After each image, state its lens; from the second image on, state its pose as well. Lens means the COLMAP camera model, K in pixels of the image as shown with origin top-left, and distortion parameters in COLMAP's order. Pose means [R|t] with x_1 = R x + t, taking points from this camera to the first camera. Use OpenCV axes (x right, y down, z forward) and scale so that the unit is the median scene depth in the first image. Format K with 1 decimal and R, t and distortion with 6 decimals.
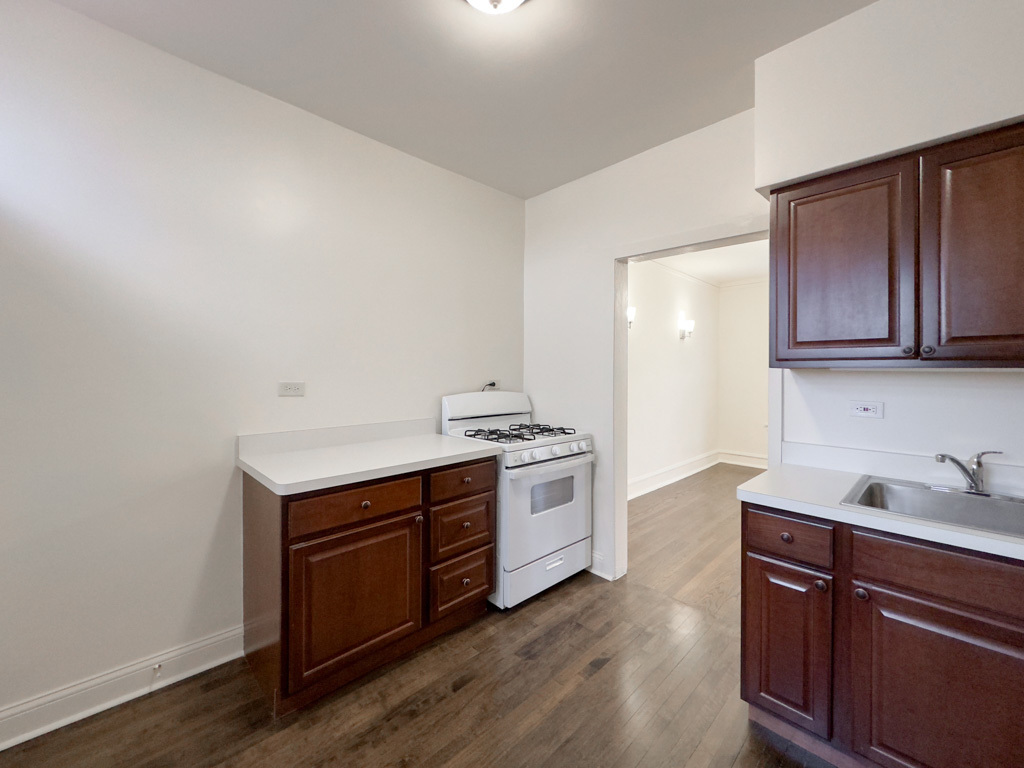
lens RADIAL K [[417.9, 0, 504.9], [0, 417.9, 368.7], [0, 0, 1]] dist [0.001541, 0.000144]
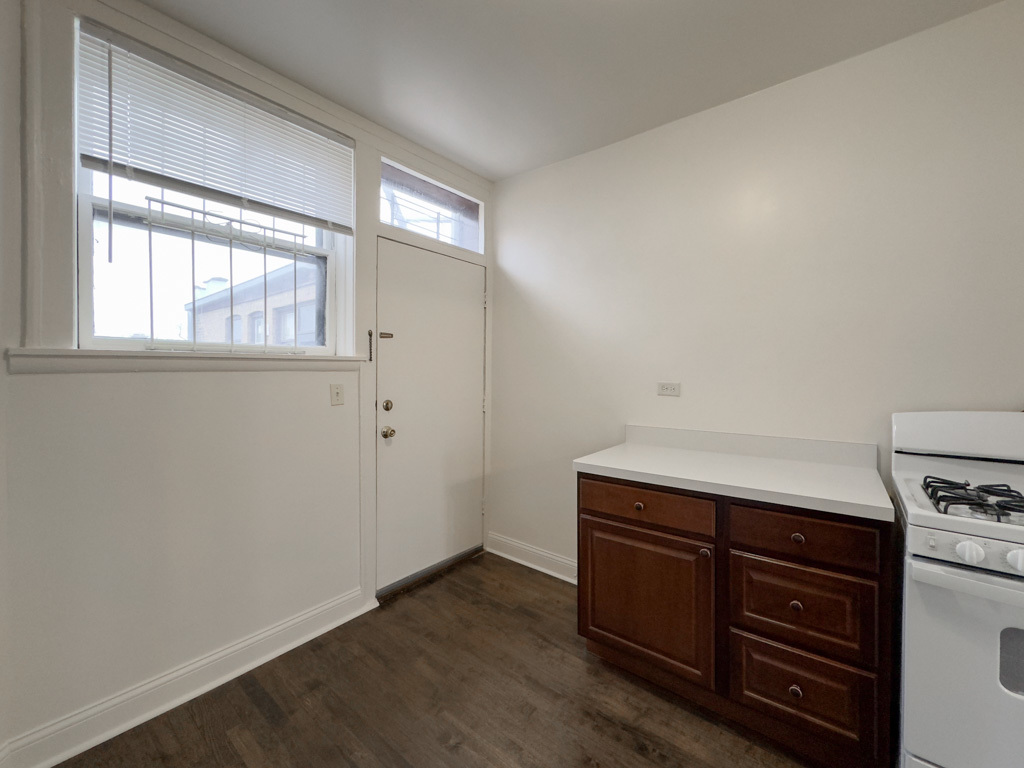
lens RADIAL K [[411.8, 0, 517.5], [0, 411.8, 375.0], [0, 0, 1]] dist [-0.000058, 0.000034]
pose [[0.144941, 0.001282, -0.989439, 0.566944], [-0.000178, 0.999999, 0.001269, 0.013732], [0.989440, -0.000008, 0.144941, 0.552265]]
